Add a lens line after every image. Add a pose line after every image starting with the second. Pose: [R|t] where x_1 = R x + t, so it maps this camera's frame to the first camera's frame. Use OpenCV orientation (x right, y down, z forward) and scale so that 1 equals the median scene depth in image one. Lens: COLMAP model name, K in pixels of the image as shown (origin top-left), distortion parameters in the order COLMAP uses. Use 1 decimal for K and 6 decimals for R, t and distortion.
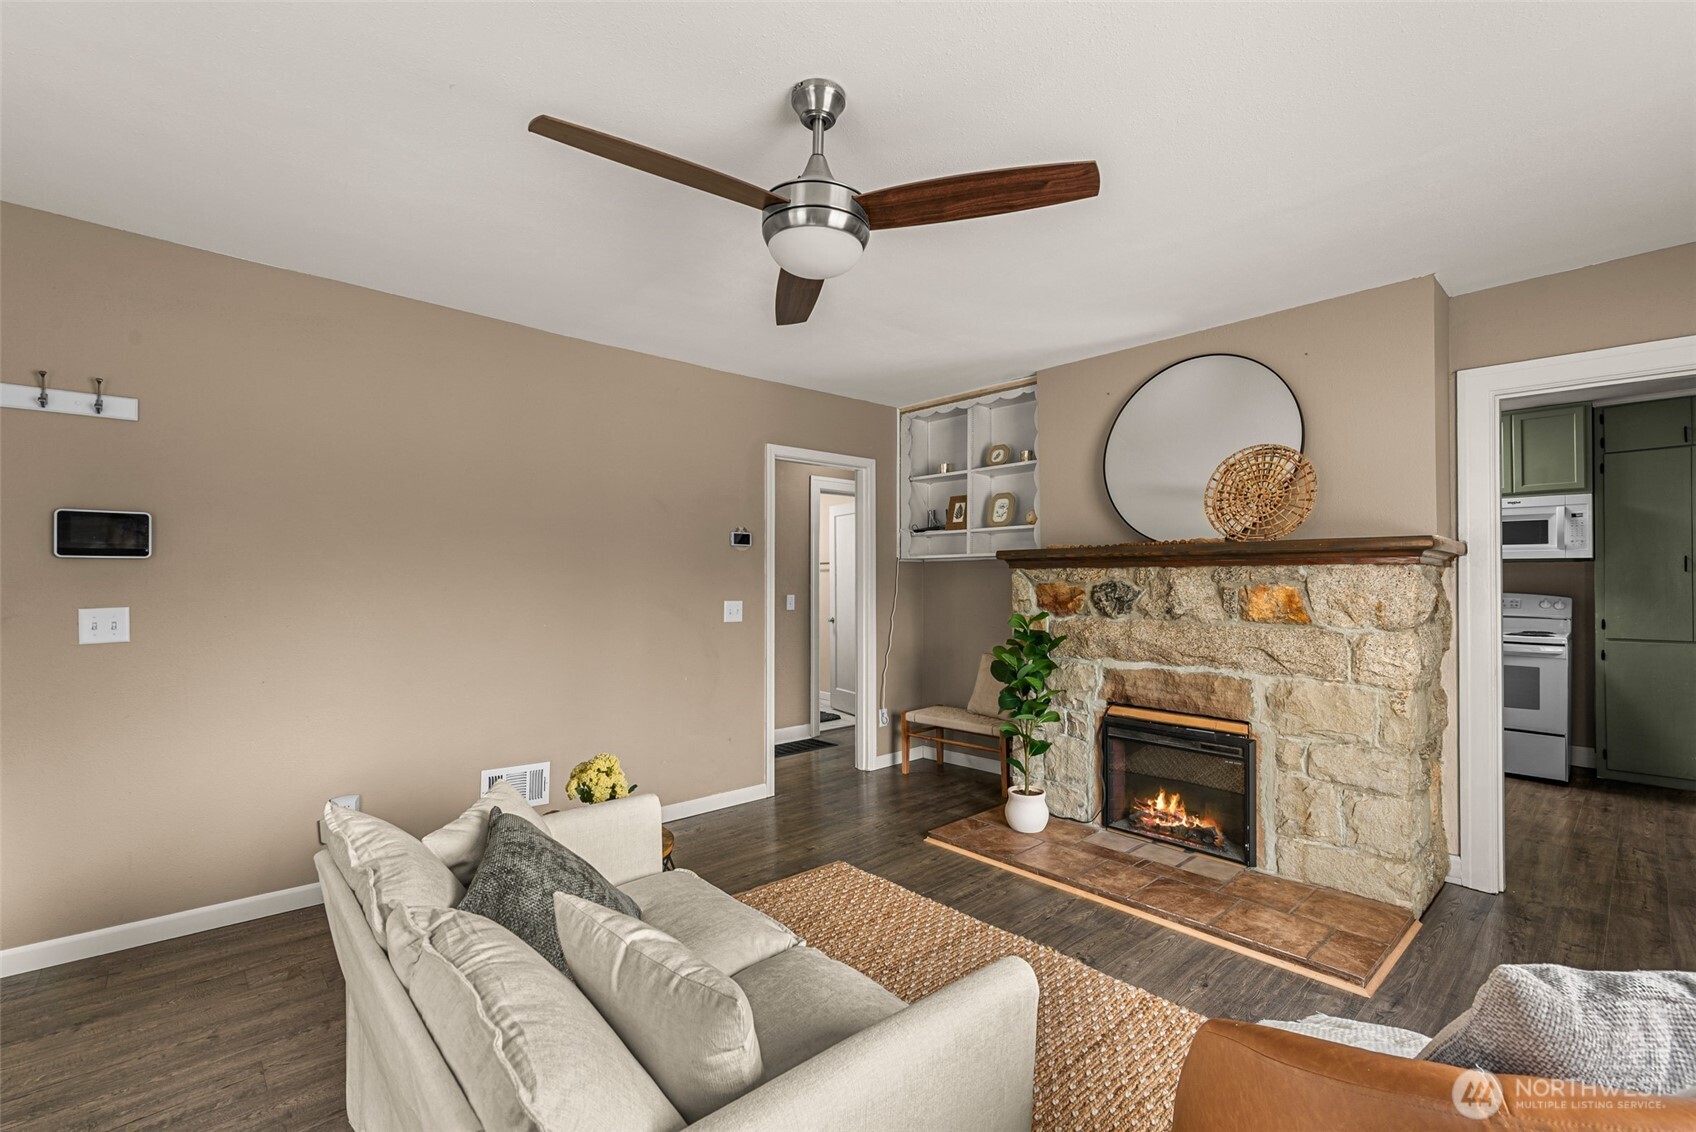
lens RADIAL K [[746.3, 0, 854.9], [0, 746.3, 576.6], [0, 0, 1]] dist [0.026907, 0.000036]
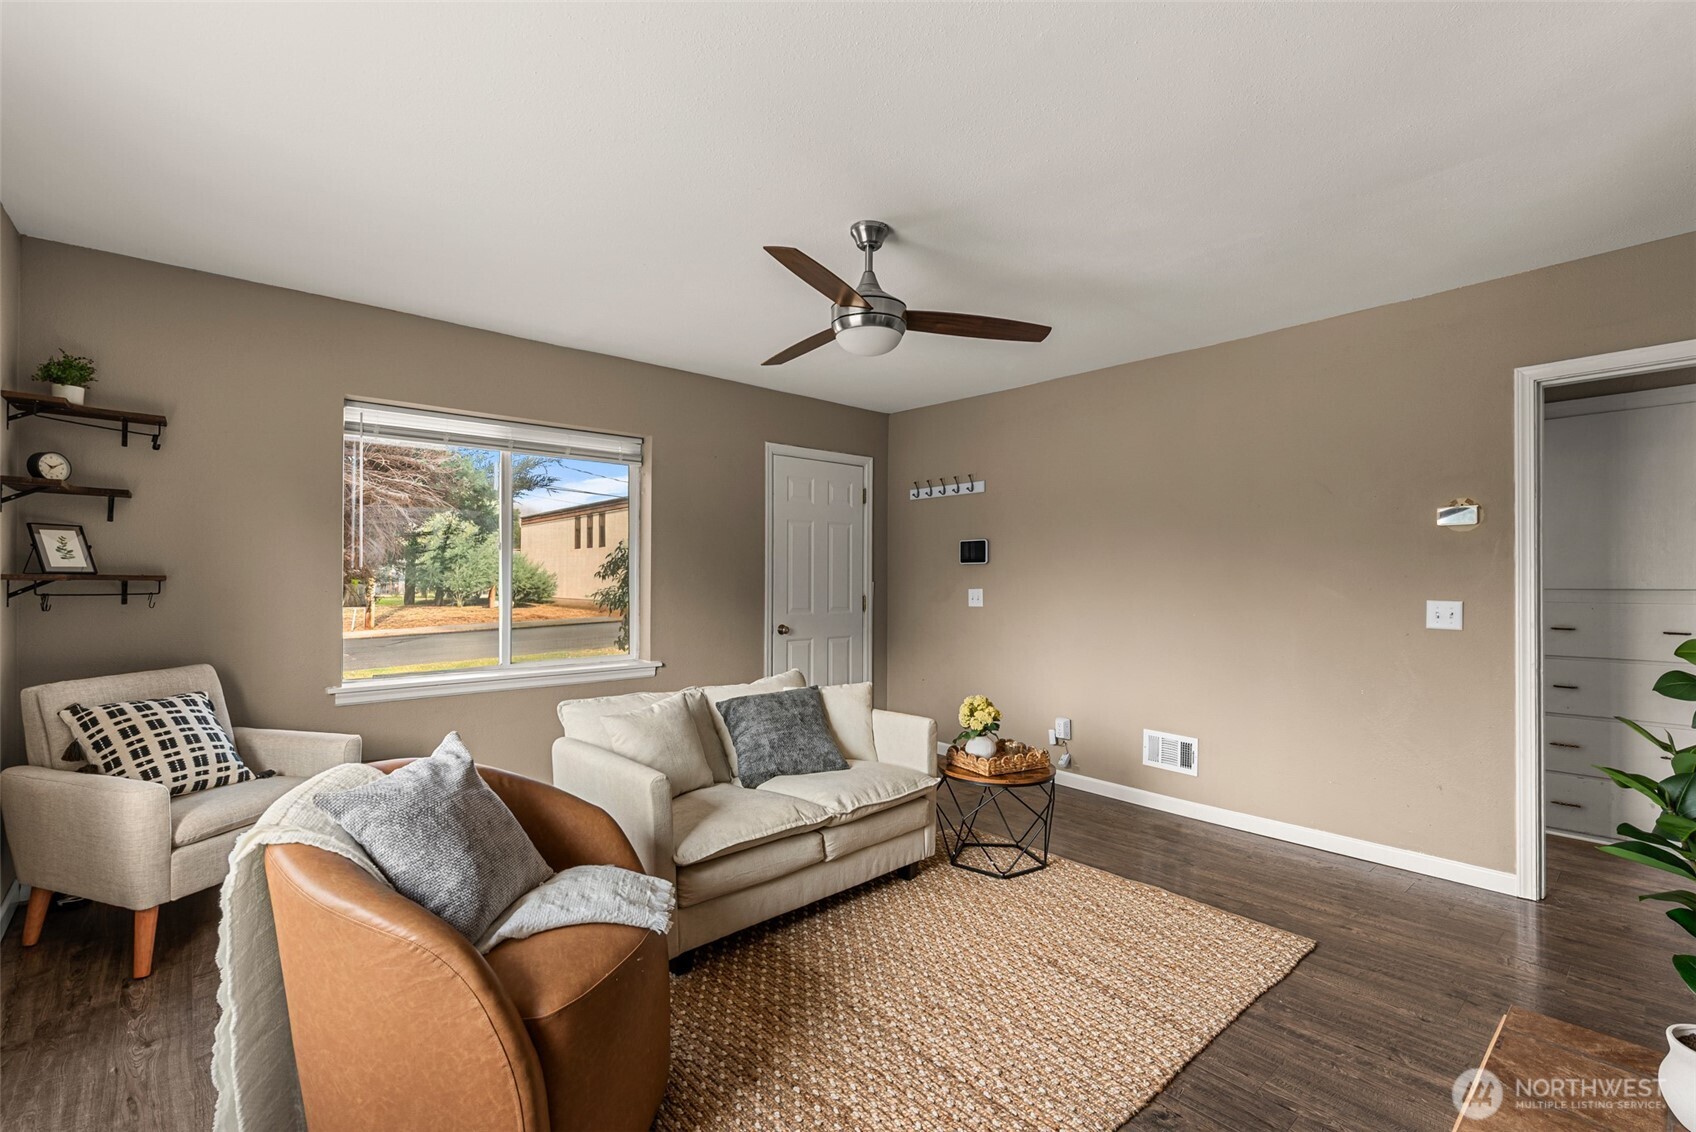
lens RADIAL K [[754.2, 0, 840.2], [0, 754.2, 582.0], [0, 0, 1]] dist [0.000129, 0.000181]
pose [[-0.033945, 0.006683, -0.999401, 0.853908], [0.007335, 0.999952, 0.006437, 0.007078], [0.999397, -0.007112, -0.033993, 0.616537]]
